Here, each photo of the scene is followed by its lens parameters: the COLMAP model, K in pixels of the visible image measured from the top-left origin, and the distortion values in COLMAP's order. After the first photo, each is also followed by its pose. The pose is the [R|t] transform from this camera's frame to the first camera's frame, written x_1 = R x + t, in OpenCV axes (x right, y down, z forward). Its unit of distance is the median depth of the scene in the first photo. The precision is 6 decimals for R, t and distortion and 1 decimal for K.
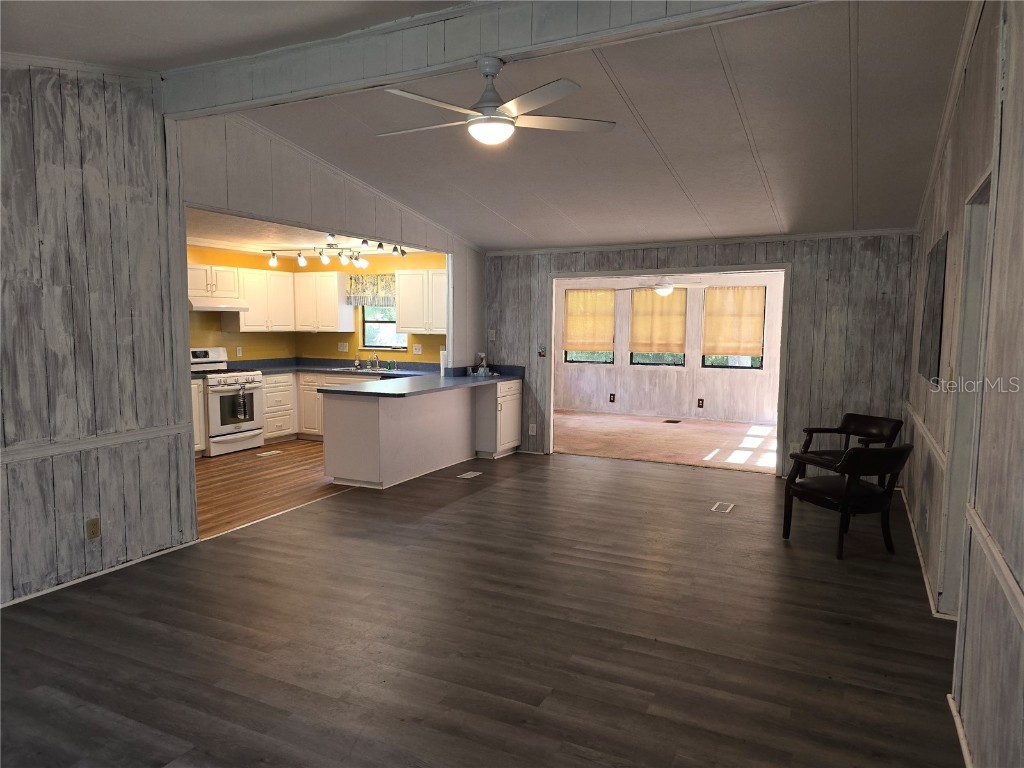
lens RADIAL K [[680.6, 0, 518.4], [0, 680.6, 383.7], [0, 0, 1]] dist [0.062266, -0.054096]
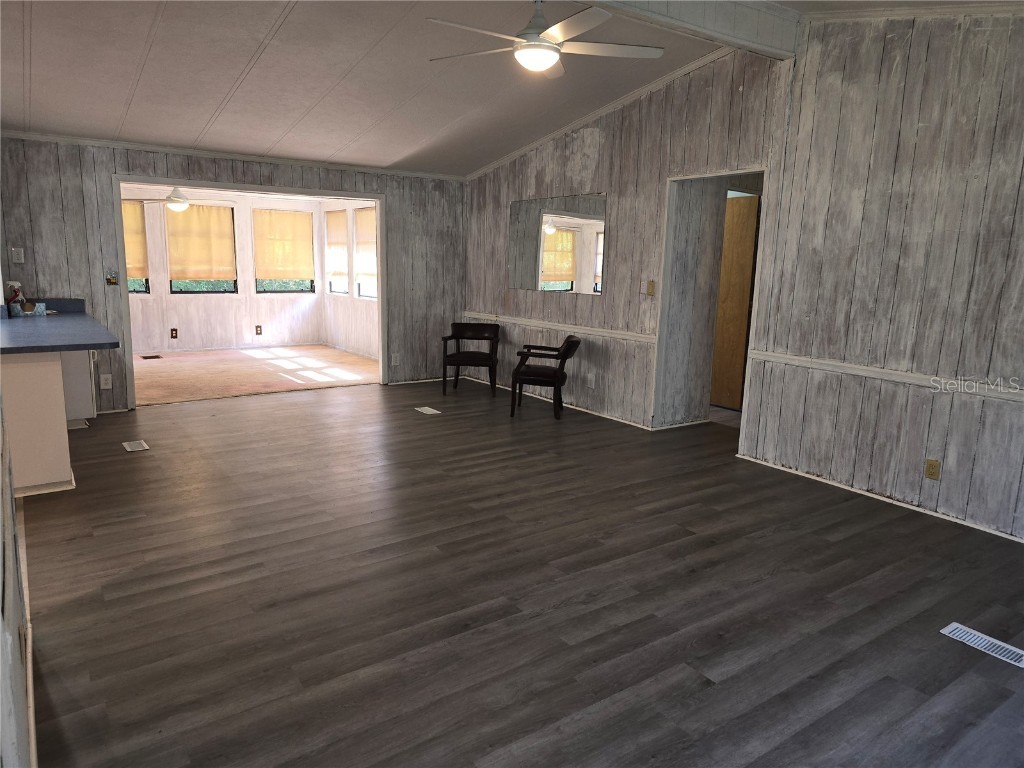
lens RADIAL K [[680.6, 0, 510.1], [0, 680.6, 380.1], [0, 0, 1]] dist [0.062266, -0.054096]
pose [[0.473980, -0.150201, 0.867630, -0.441053], [0.057395, 0.988519, 0.139774, -0.016564], [-0.878663, -0.016453, 0.477159, 0.231194]]
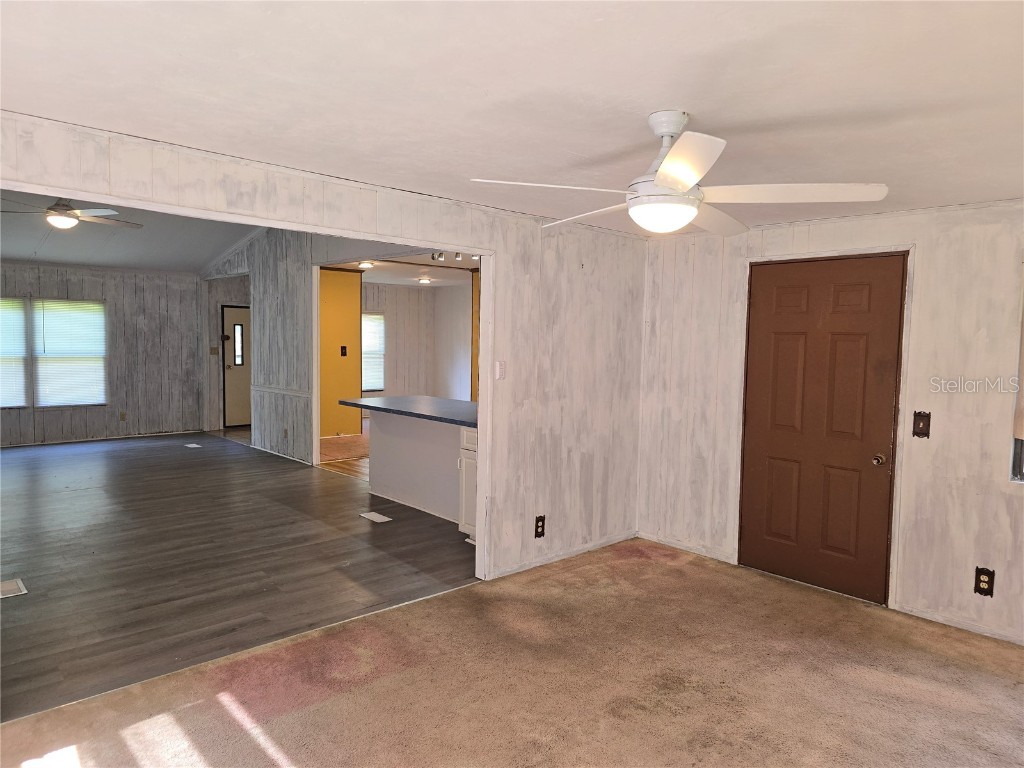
lens RADIAL K [[680.6, 0, 512.8], [0, 680.6, 379.5], [0, 0, 1]] dist [0.062266, -0.054096]
pose [[-0.355818, 0.046062, -0.933419, 0.537399], [-0.105394, 0.990435, 0.089051, -0.104649], [0.928593, 0.130063, -0.347560, 1.194056]]
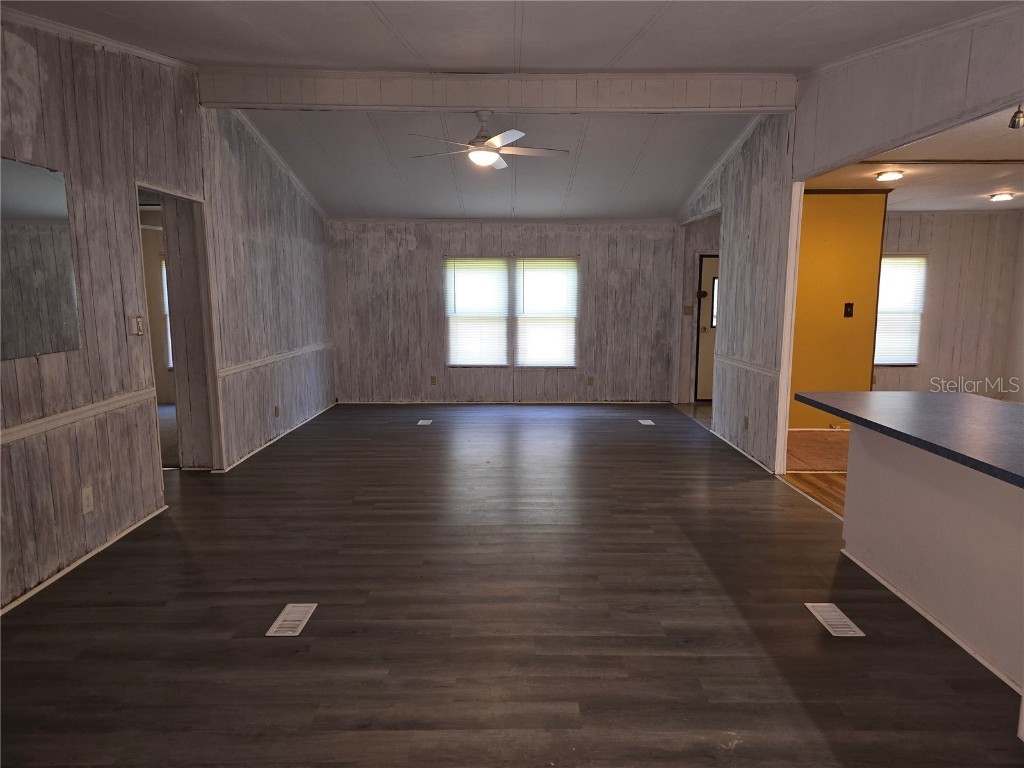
lens RADIAL K [[680.6, 0, 514.6], [0, 680.6, 394.1], [0, 0, 1]] dist [0.062266, -0.054096]
pose [[-0.893228, 0.060946, -0.445454, 0.262893], [-0.047085, 0.972642, 0.227490, -0.088415], [0.447131, 0.224174, -0.865921, 1.064126]]
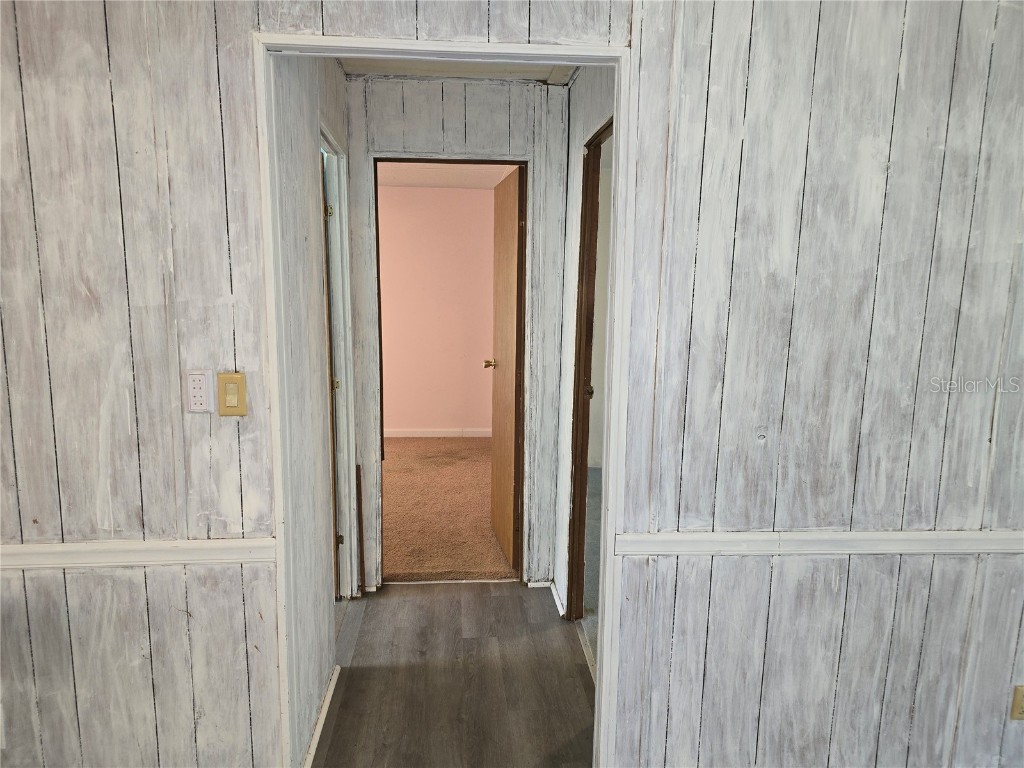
lens RADIAL K [[680.6, 0, 517.6], [0, 680.6, 386.1], [0, 0, 1]] dist [0.062266, -0.054096]
pose [[-0.515620, -0.140763, 0.845176, 0.040305], [0.060540, 0.977962, 0.199812, -0.045236], [-0.854676, 0.154193, -0.495735, 0.481328]]
